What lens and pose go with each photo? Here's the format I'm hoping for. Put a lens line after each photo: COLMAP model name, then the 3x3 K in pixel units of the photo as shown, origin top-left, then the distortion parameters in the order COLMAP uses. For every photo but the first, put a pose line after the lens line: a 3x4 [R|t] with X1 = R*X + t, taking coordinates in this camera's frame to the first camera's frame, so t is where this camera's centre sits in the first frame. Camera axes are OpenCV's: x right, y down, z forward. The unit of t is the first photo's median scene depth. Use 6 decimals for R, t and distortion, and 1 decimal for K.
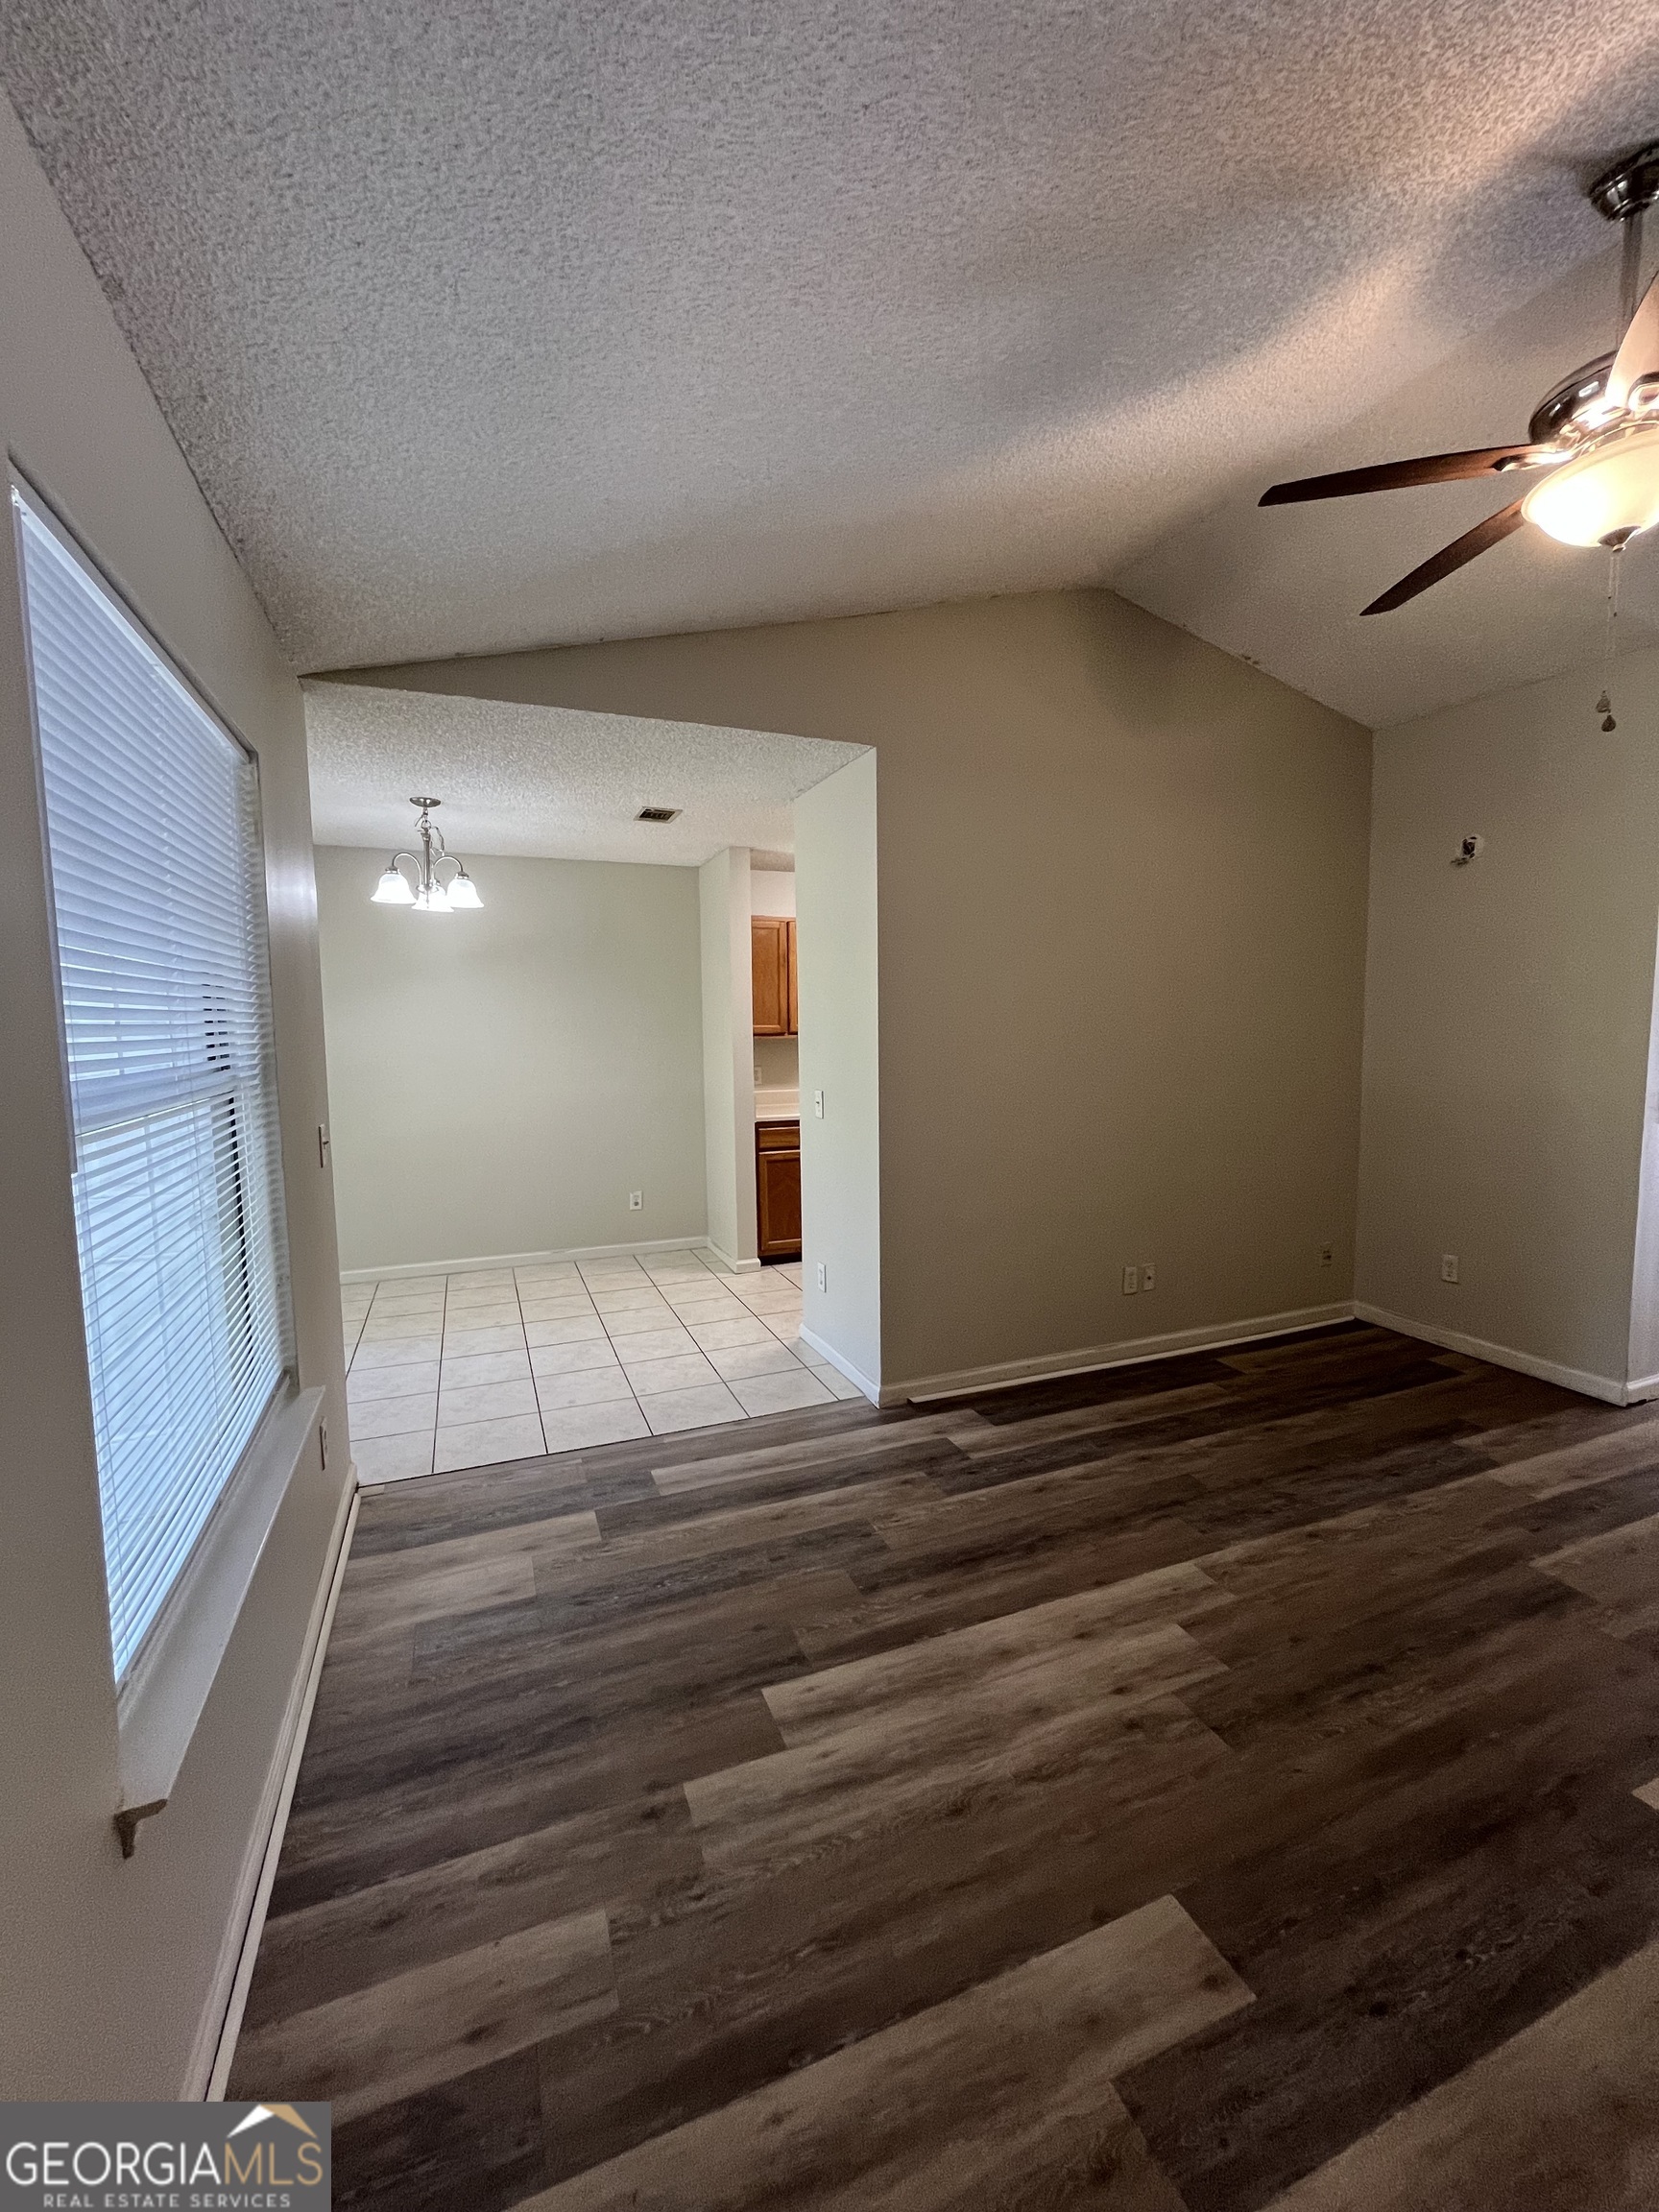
lens RADIAL K [[893.5, 0, 828.3], [0, 893.5, 1099.8], [0, 0, 1]] dist [-0.001458, -0.000397]
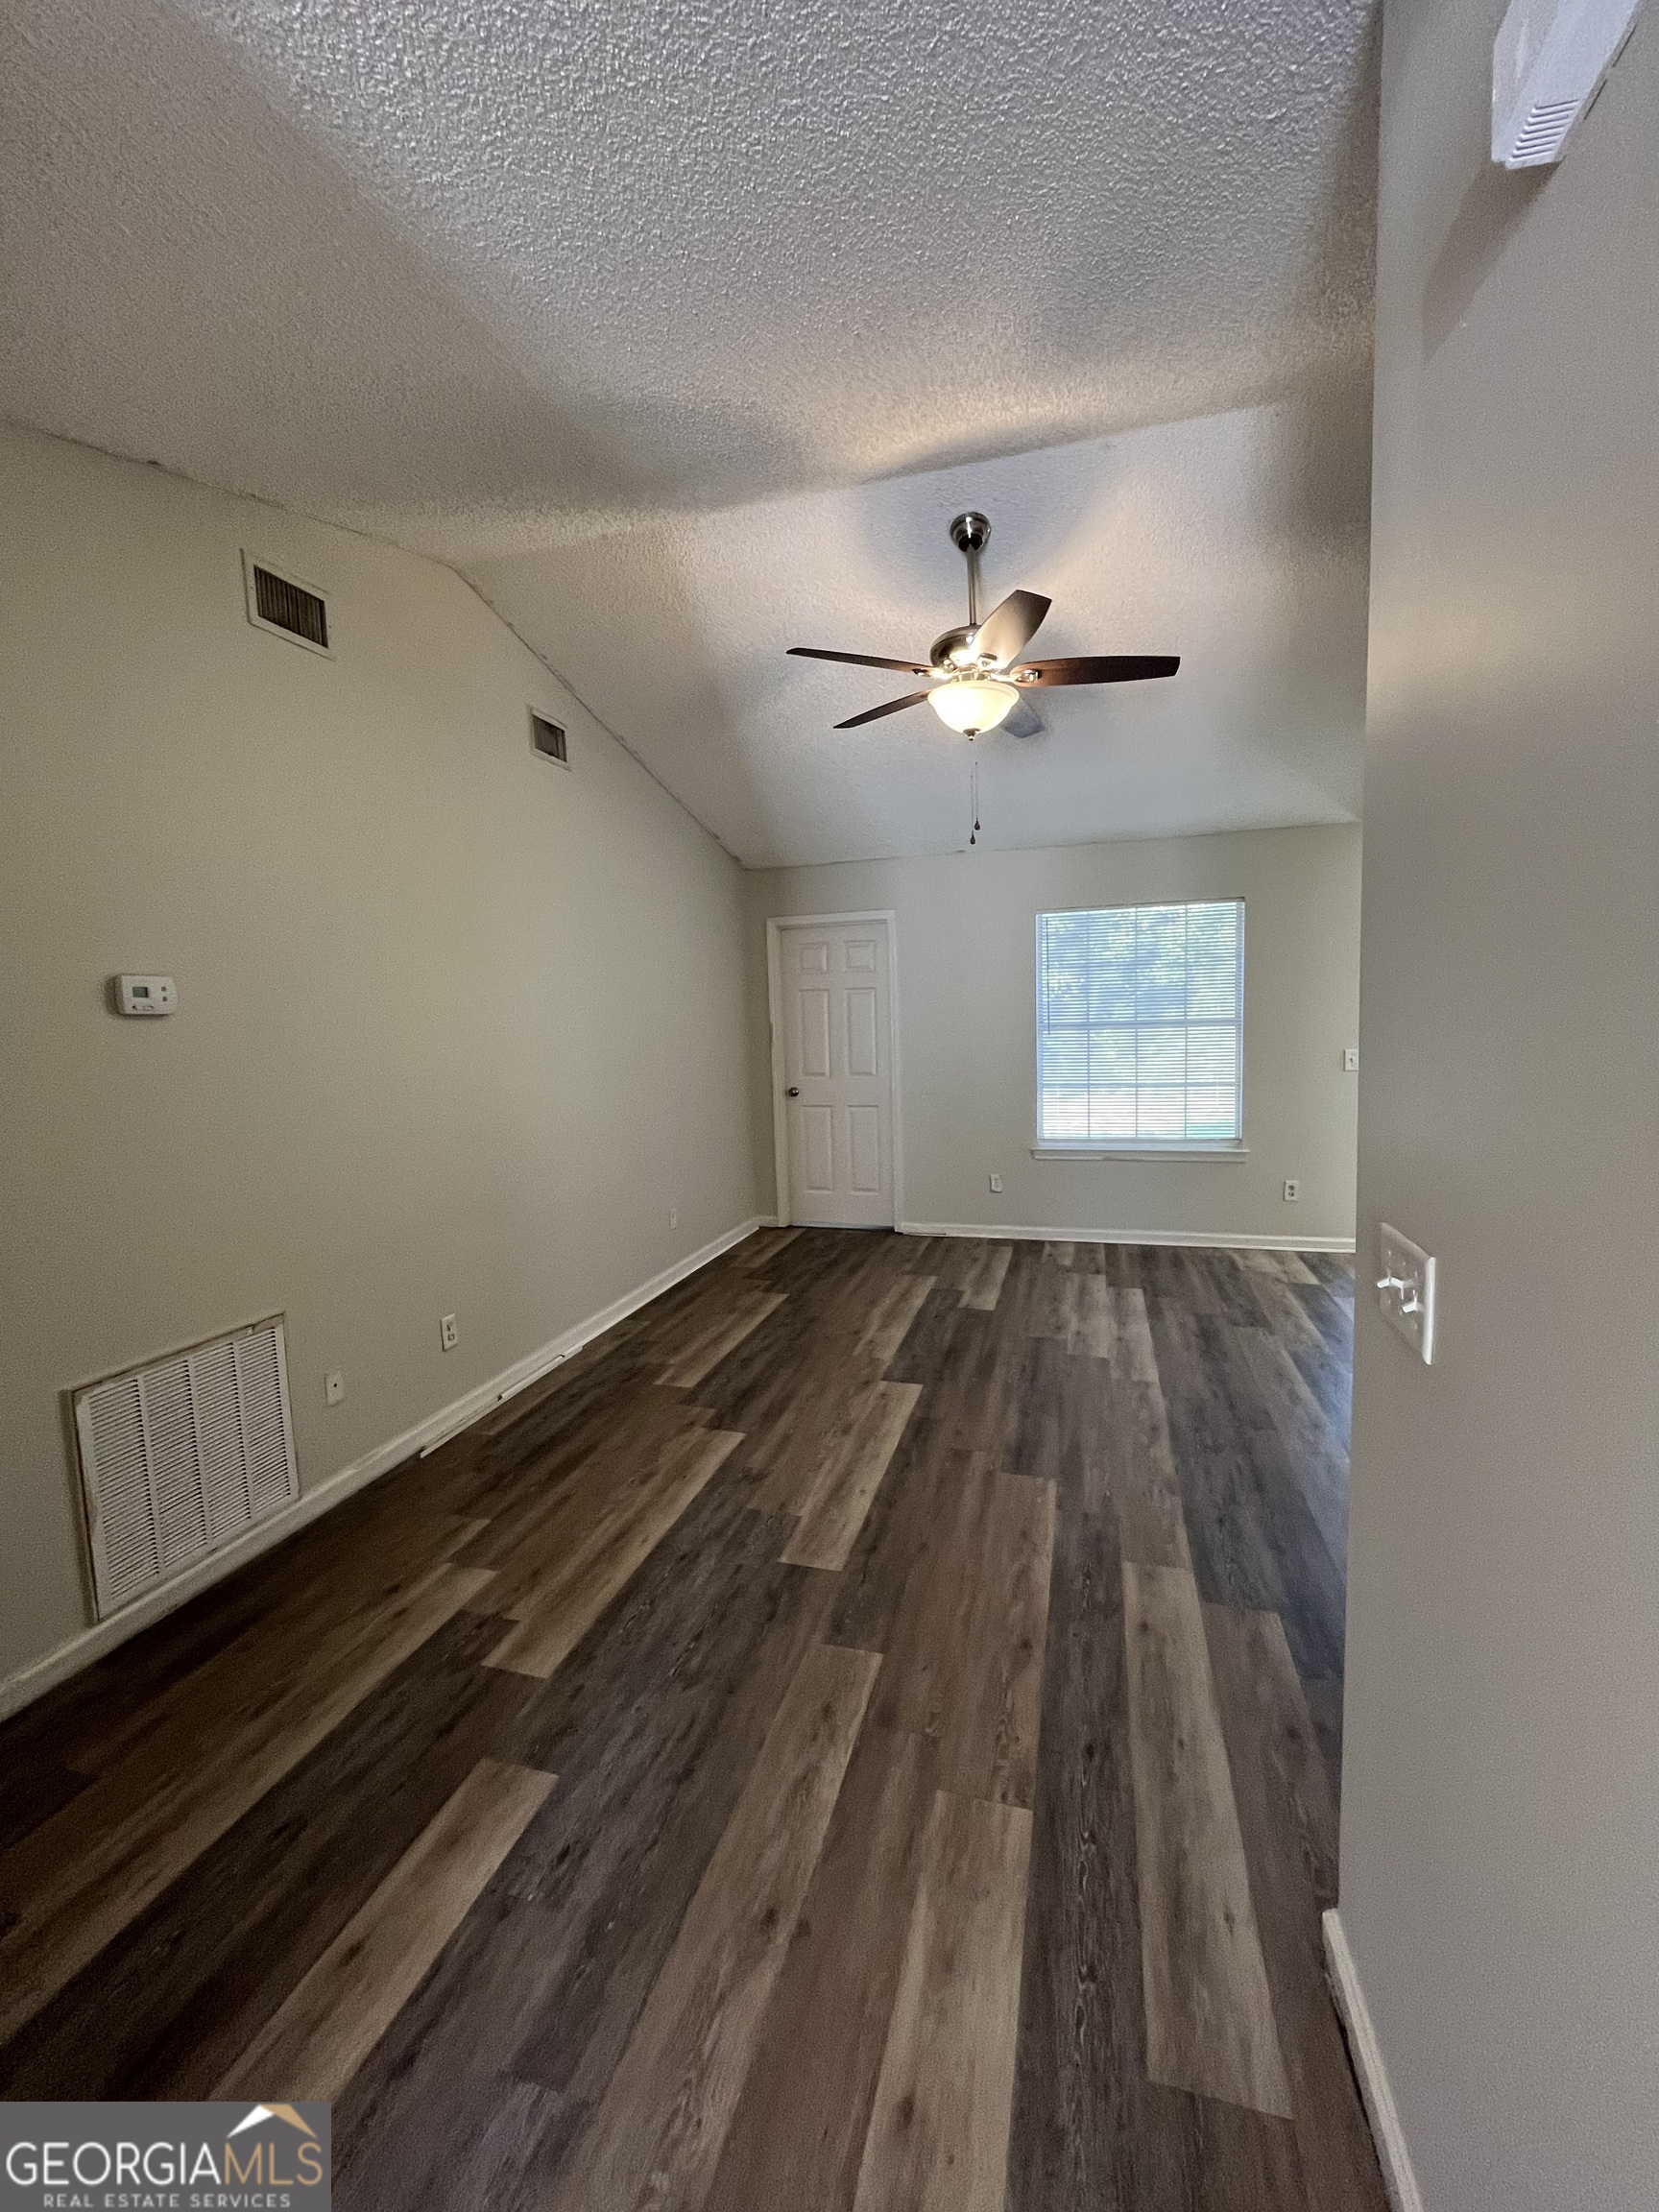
lens RADIAL K [[893.5, 0, 828.3], [0, 893.5, 1099.8], [0, 0, 1]] dist [-0.001458, -0.000397]
pose [[-0.620277, 0.099999, -0.777982, 1.652437], [-0.034387, 0.987420, 0.154336, -0.124121], [0.783628, 0.122484, -0.609035, 1.283394]]
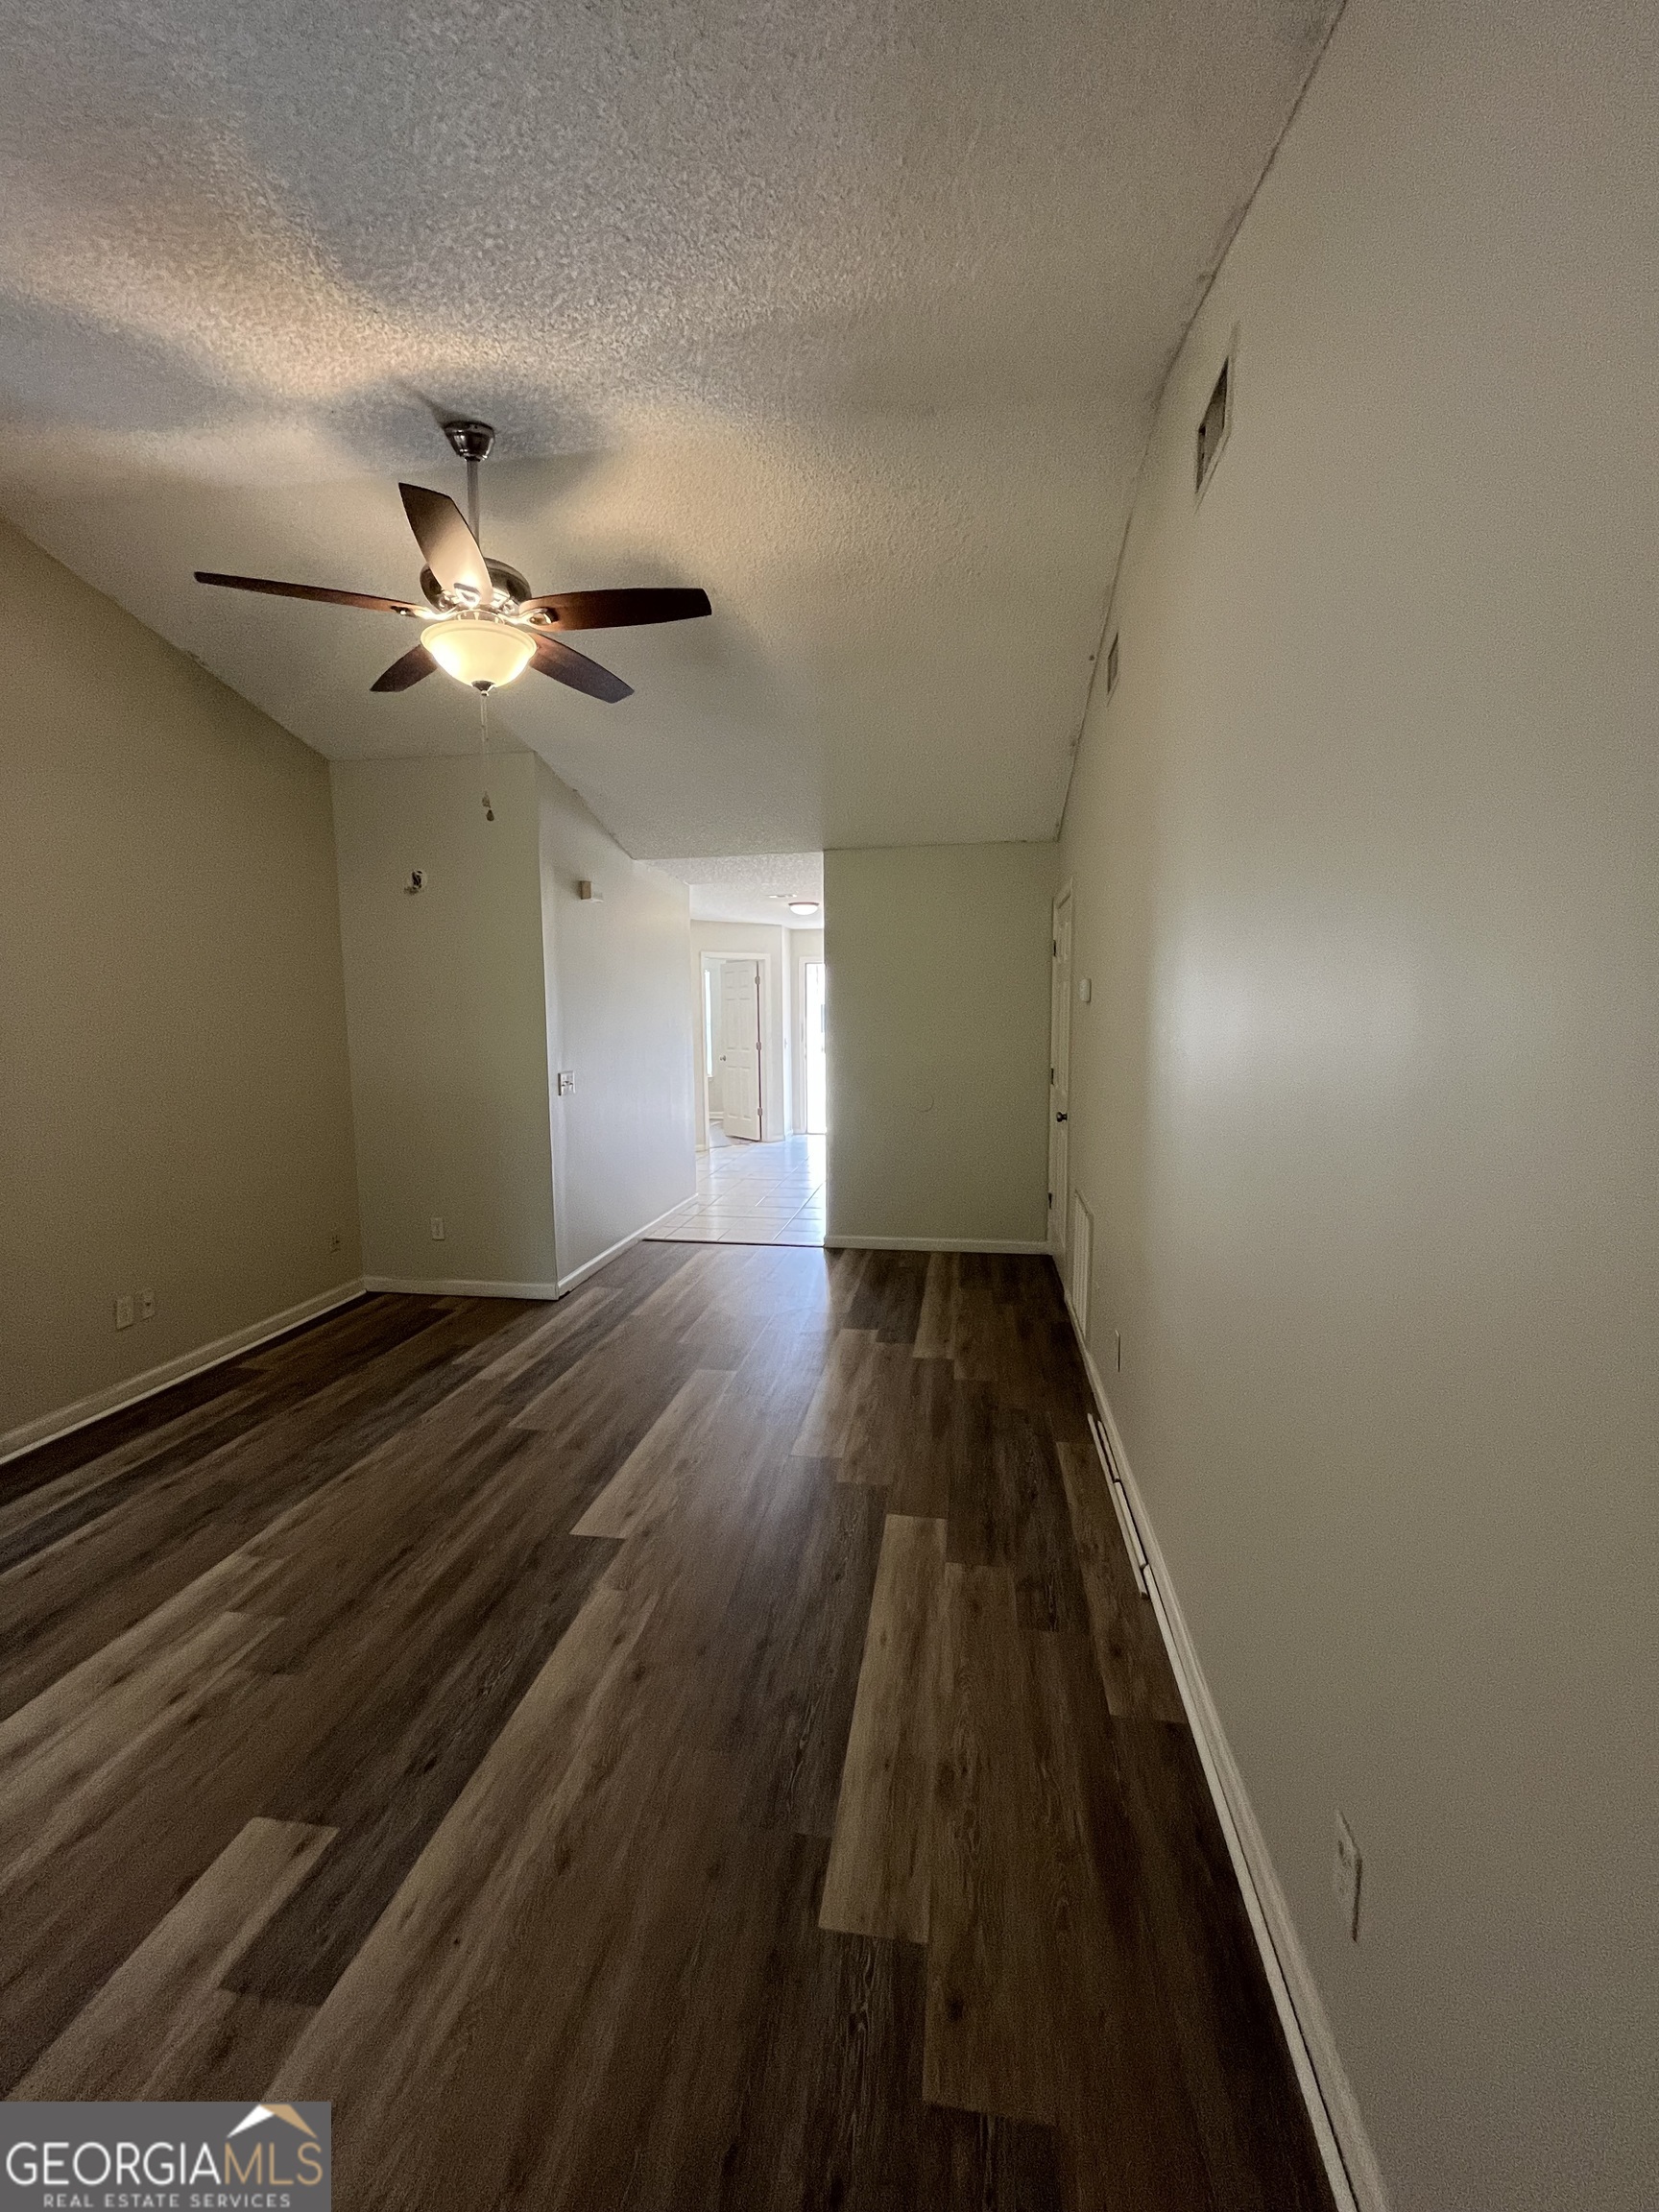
lens RADIAL K [[894.4, 0, 827.8], [0, 894.4, 1096.4], [0, 0, 1]] dist [-0.002374, -0.000270]
pose [[0.515897, -0.075661, 0.853303, -0.069684], [0.081016, 0.995937, 0.039327, 0.009467], [-0.852811, 0.048843, 0.519931, -0.125853]]
